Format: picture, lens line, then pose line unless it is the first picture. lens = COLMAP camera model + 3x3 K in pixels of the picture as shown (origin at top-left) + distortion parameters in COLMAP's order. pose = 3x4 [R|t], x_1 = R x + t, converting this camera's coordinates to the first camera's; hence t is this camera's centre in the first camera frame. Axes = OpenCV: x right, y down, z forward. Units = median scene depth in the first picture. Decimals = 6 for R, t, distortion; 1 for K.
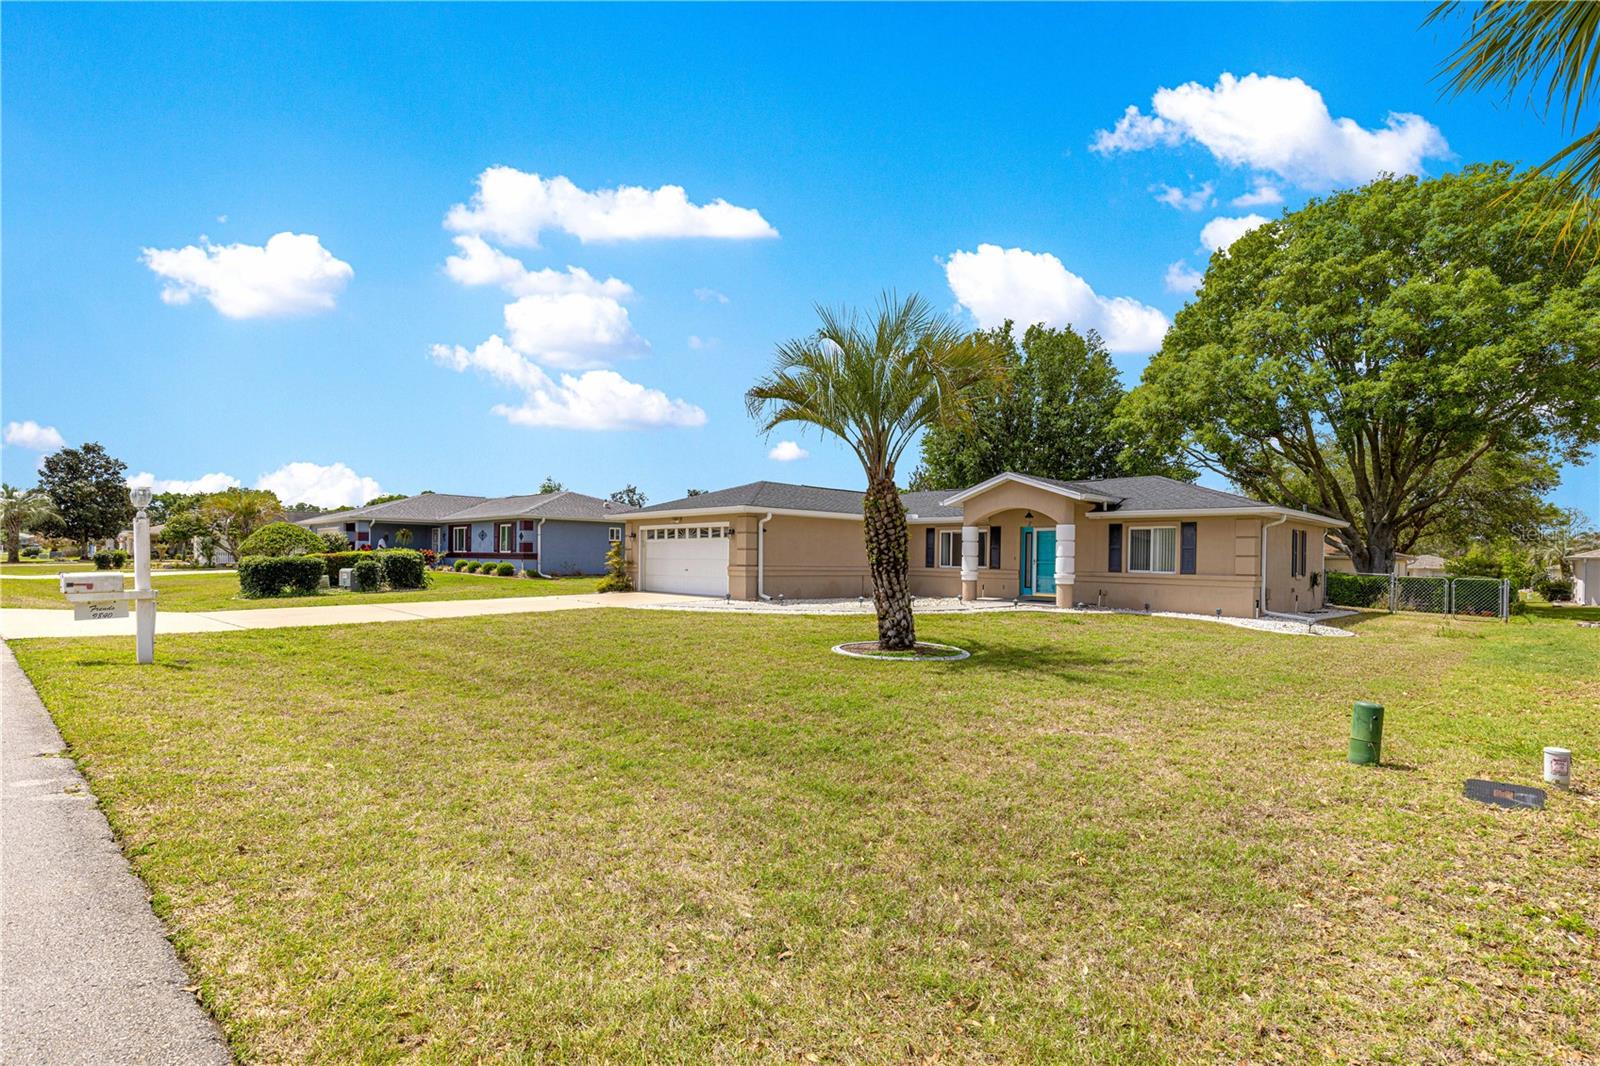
lens RADIAL K [[723.0, 0, 803.1], [0, 723.0, 561.3], [0, 0, 1]] dist [0.002334, 0.000310]
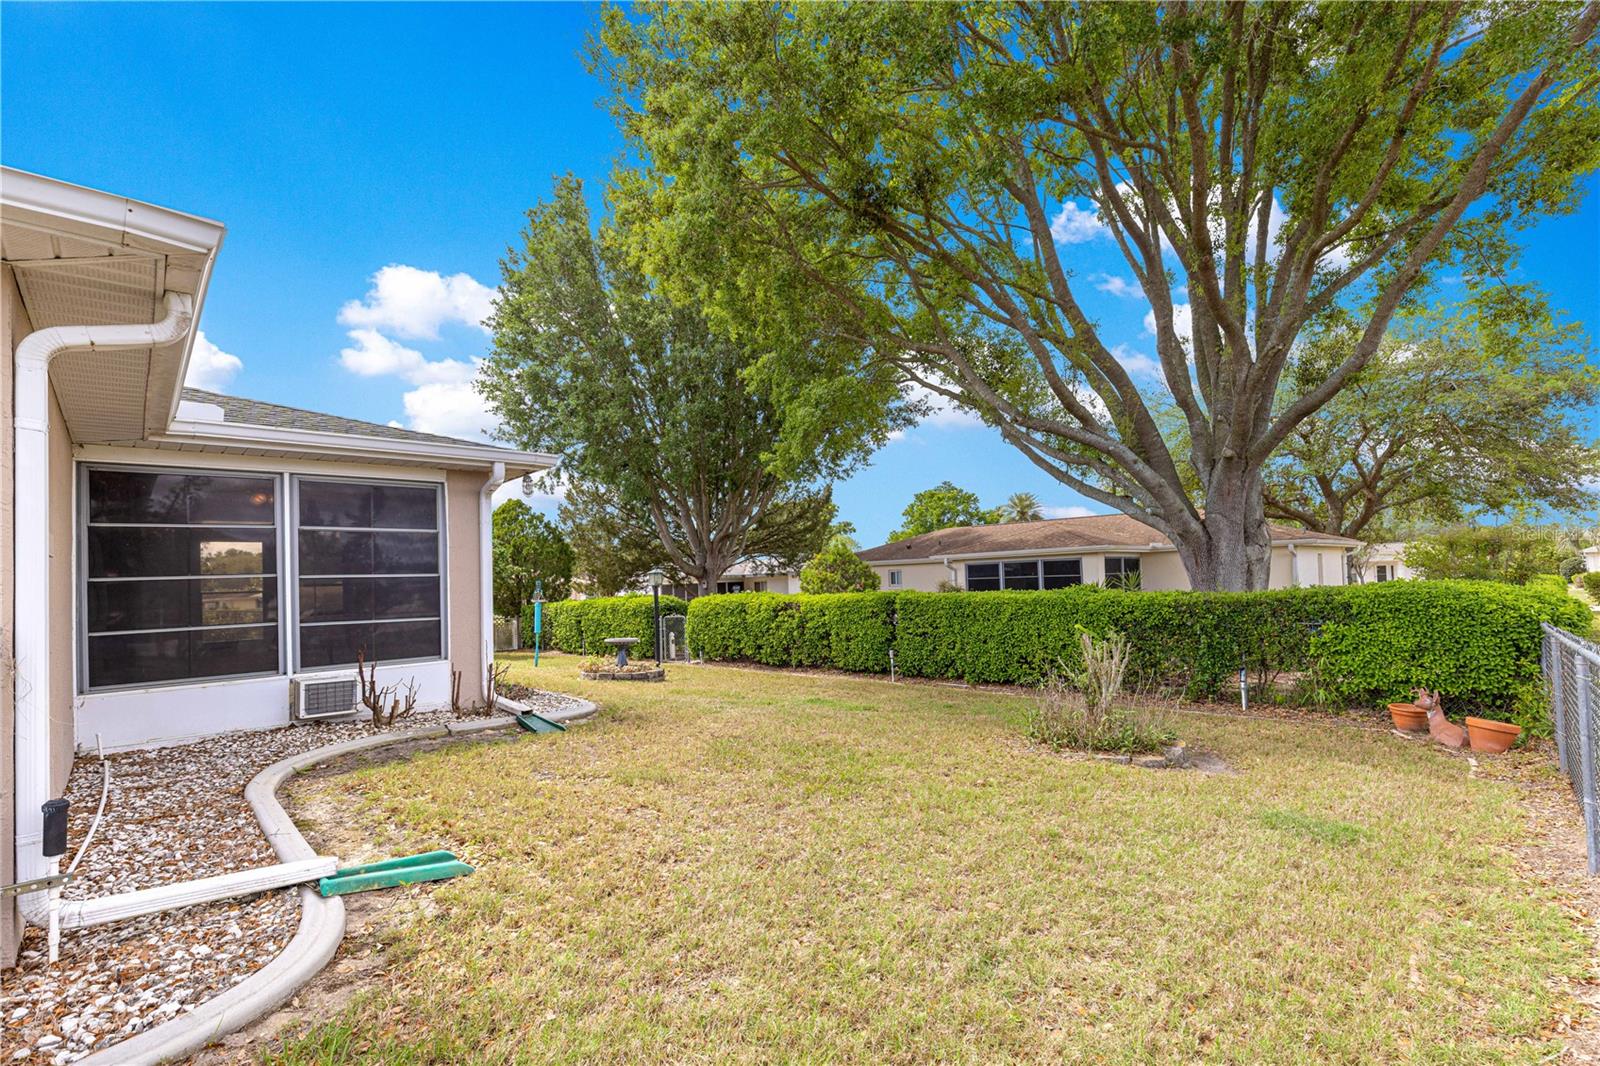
lens RADIAL K [[723.0, 0, 803.1], [0, 723.0, 561.3], [0, 0, 1]] dist [0.002334, 0.000310]
pose [[0.998745, -0.048726, -0.011610, 0.662995], [0.048340, 0.998334, -0.031497, 0.009457], [0.013125, 0.030896, 0.999436, 0.691422]]
